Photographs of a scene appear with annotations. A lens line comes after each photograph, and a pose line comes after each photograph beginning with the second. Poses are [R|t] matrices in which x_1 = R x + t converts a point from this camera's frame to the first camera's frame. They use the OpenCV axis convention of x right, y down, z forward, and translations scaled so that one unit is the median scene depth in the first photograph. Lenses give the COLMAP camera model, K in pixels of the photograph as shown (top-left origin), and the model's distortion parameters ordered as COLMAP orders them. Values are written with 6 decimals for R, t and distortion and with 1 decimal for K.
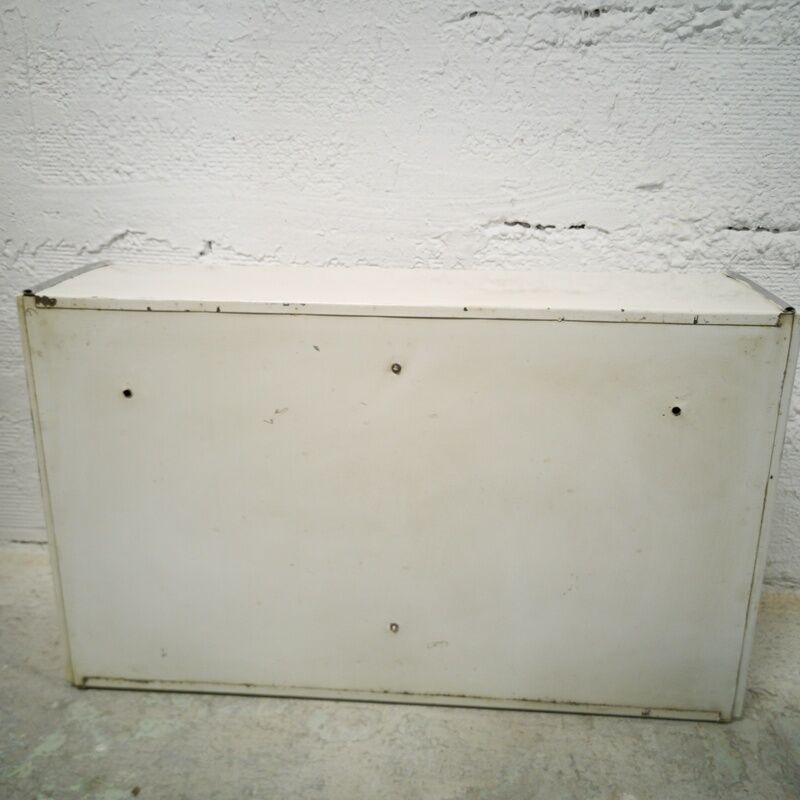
lens RADIAL K [[850.2, 0, 390.9], [0, 850.2, 400.1], [0, 0, 1]] dist [0.016257, 0.000000]
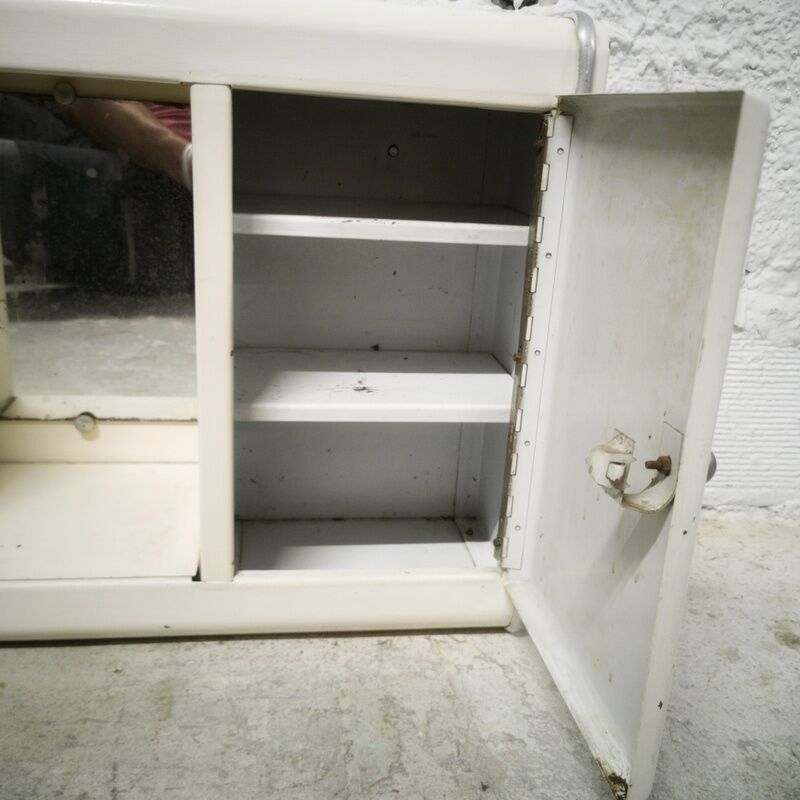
lens RADIAL K [[850.2, 0, 404.9], [0, 850.2, 390.6], [0, 0, 1]] dist [0.016257, 0.000000]
pose [[0.970058, -0.014243, 0.242456, 0.230934], [0.024567, 0.998913, -0.039612, 0.162327], [-0.241628, 0.044382, 0.969353, 0.323048]]
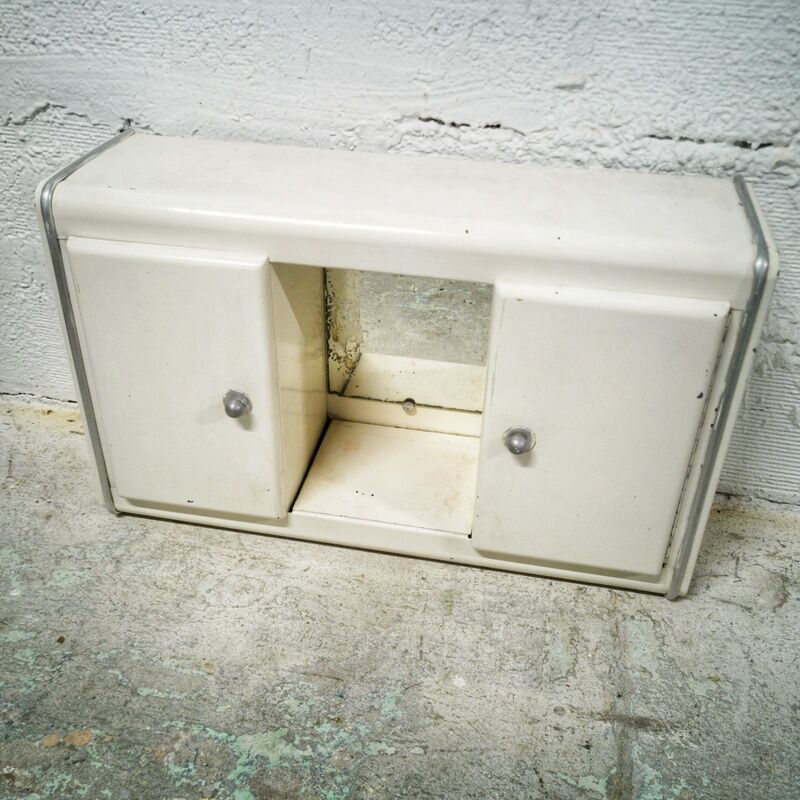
lens RADIAL K [[879.0, 0, 383.0], [0, 879.0, 412.1], [0, 0, 1]] dist [0.019761, 0.000000]
pose [[0.993779, 0.072982, -0.084119, 0.205258], [-0.051773, 0.971515, 0.231253, -0.114903], [0.098601, -0.225460, 0.969250, -0.046395]]
